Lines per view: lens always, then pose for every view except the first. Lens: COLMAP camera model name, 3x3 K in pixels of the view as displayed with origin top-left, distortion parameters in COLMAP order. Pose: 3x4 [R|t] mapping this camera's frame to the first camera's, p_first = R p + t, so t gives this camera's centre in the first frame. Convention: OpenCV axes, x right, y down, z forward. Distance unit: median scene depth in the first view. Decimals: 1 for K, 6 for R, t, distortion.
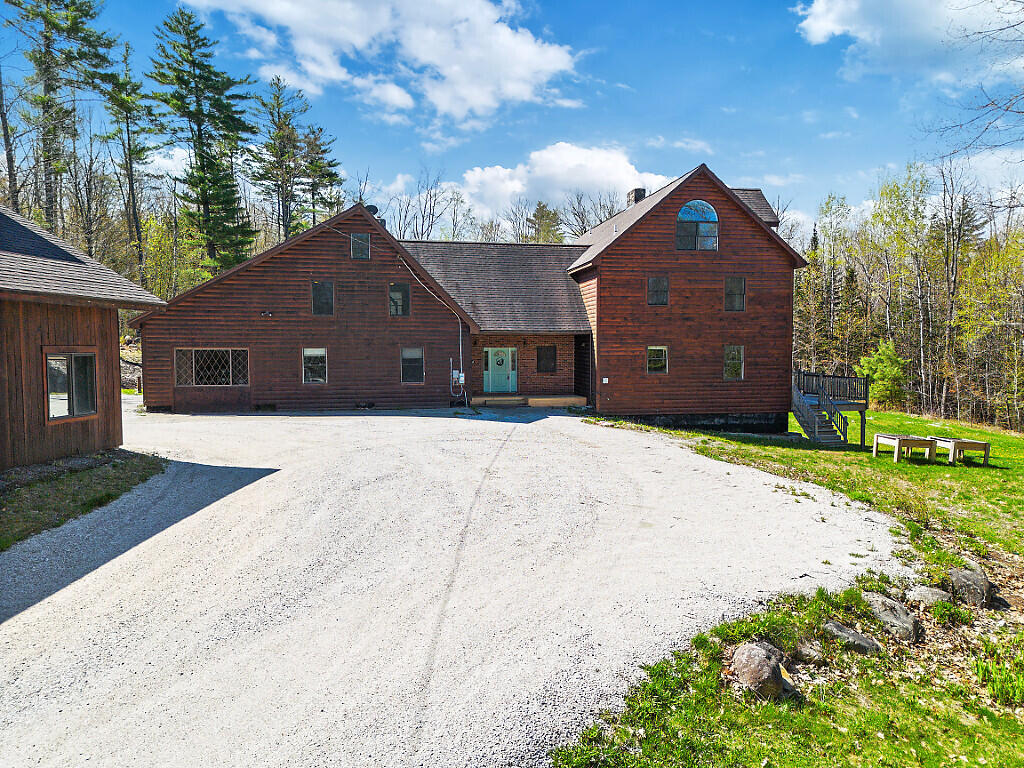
lens RADIAL K [[727.2, 0, 512.1], [0, 727.2, 384.4], [0, 0, 1]] dist [0.026843, 0.000160]
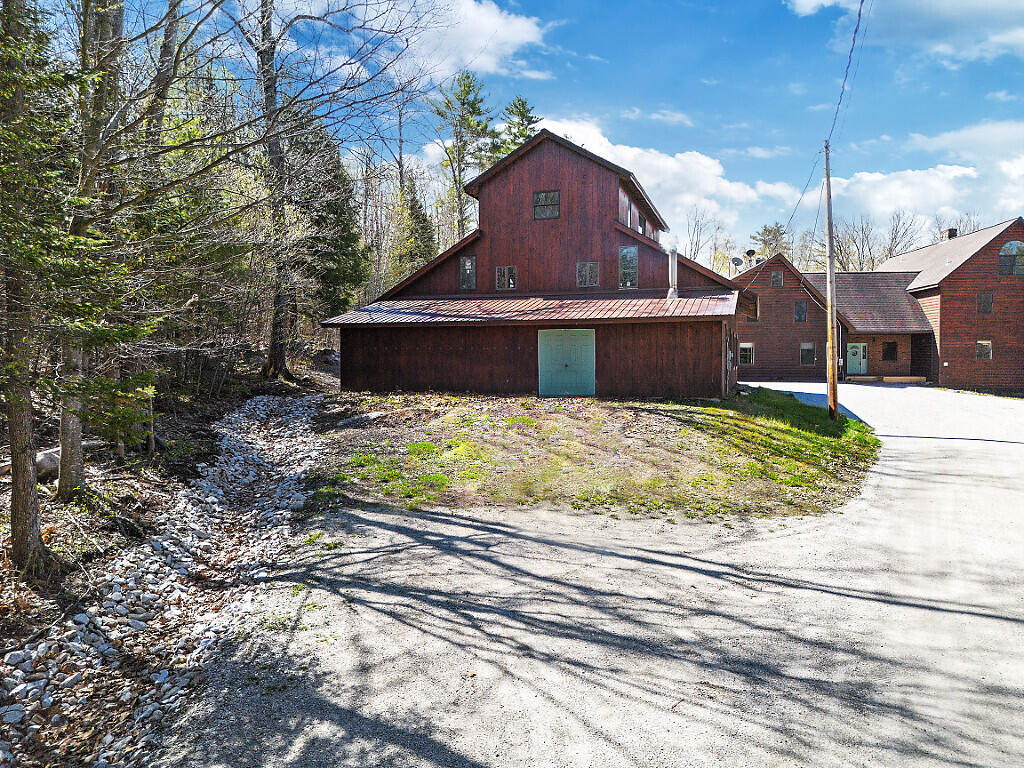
lens RADIAL K [[727.2, 0, 511.9], [0, 727.2, 384.4], [0, 0, 1]] dist [0.026843, 0.000160]
pose [[0.980117, 0.008272, -0.198248, -0.425244], [-0.009407, 0.999944, -0.004782, 0.050428], [0.198197, 0.006551, 0.980140, -0.624262]]
